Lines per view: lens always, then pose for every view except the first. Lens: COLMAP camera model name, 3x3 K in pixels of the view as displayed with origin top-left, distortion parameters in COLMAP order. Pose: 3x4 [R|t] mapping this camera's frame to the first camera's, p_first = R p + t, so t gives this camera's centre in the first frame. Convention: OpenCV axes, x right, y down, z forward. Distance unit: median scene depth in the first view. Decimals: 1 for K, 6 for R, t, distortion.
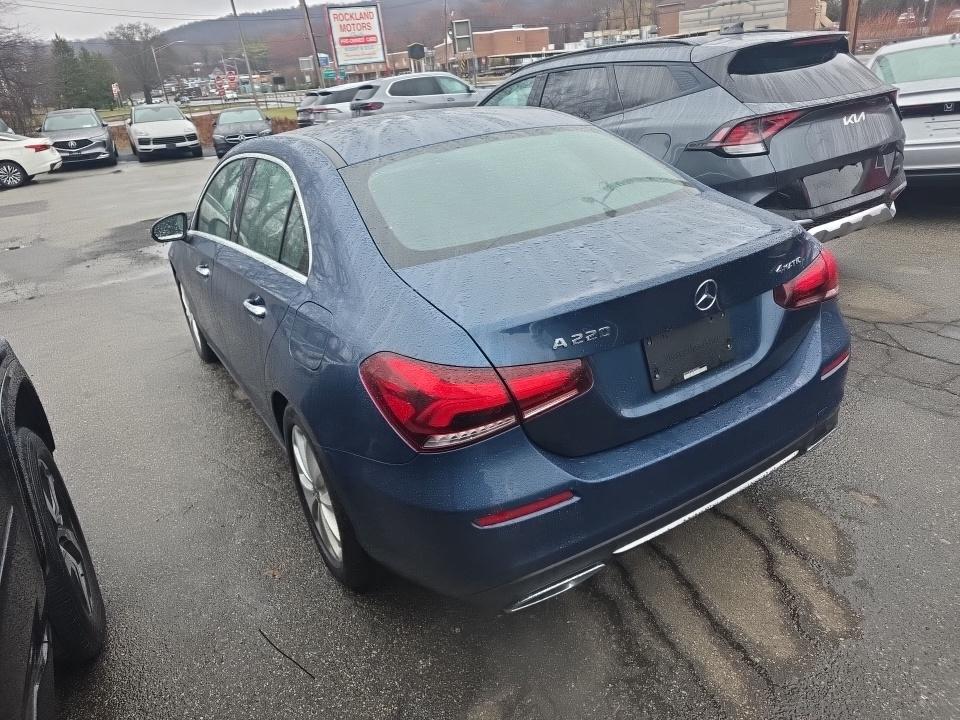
lens RADIAL K [[635.0, 0, 489.1], [0, 635.0, 363.8], [0, 0, 1]] dist [0.064136, -0.062610]
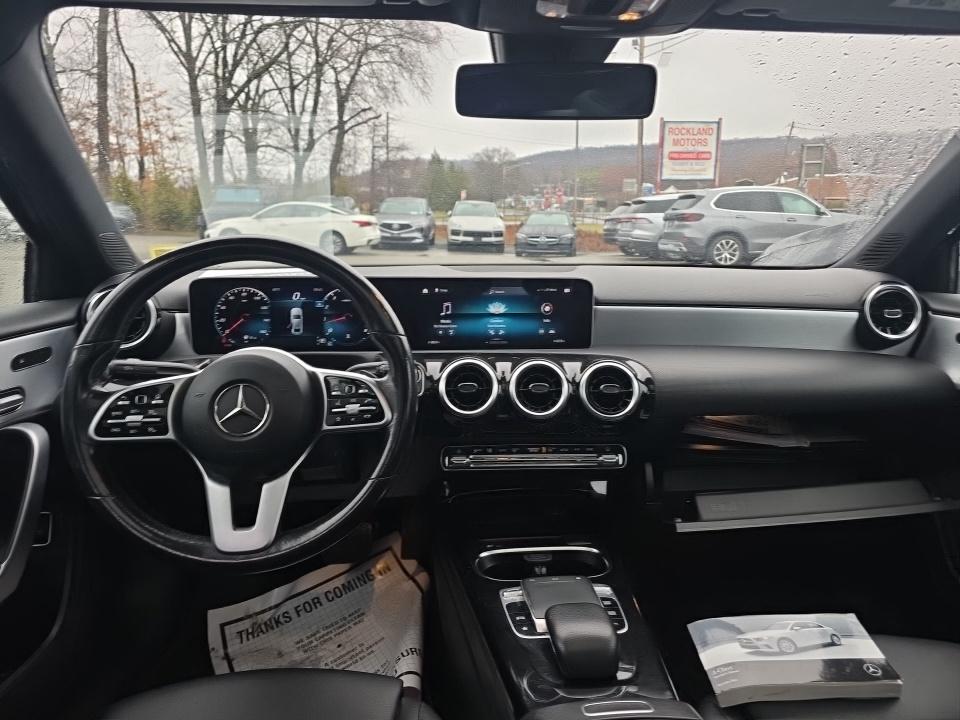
lens RADIAL K [[635.0, 0, 489.1], [0, 635.0, 363.8], [0, 0, 1]] dist [0.064136, -0.062610]
pose [[0.890821, 0.197418, -0.409223, -0.160414], [-0.266212, 0.956666, -0.117990, -0.217199], [0.368196, 0.214048, 0.904773, 0.842357]]
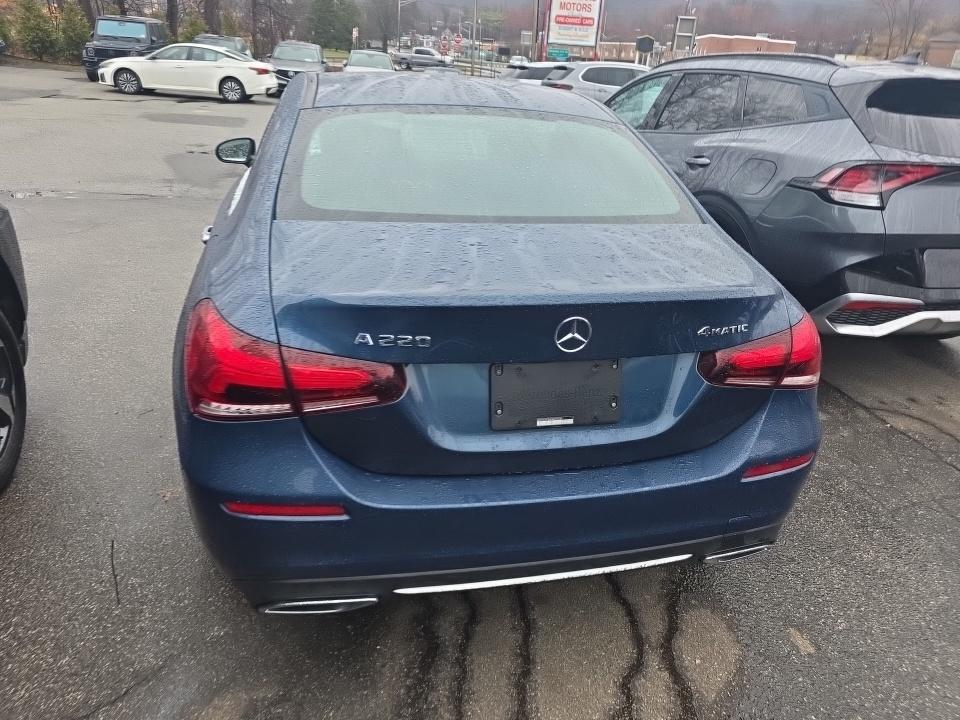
lens RADIAL K [[637.1, 0, 478.9], [0, 637.1, 372.1], [0, 0, 1]] dist [0.051973, -0.045251]
pose [[0.934369, 0.279073, -0.221524, 0.189476], [-0.273029, 0.960250, 0.058097, -0.033918], [0.228931, 0.006198, 0.973423, 0.078640]]
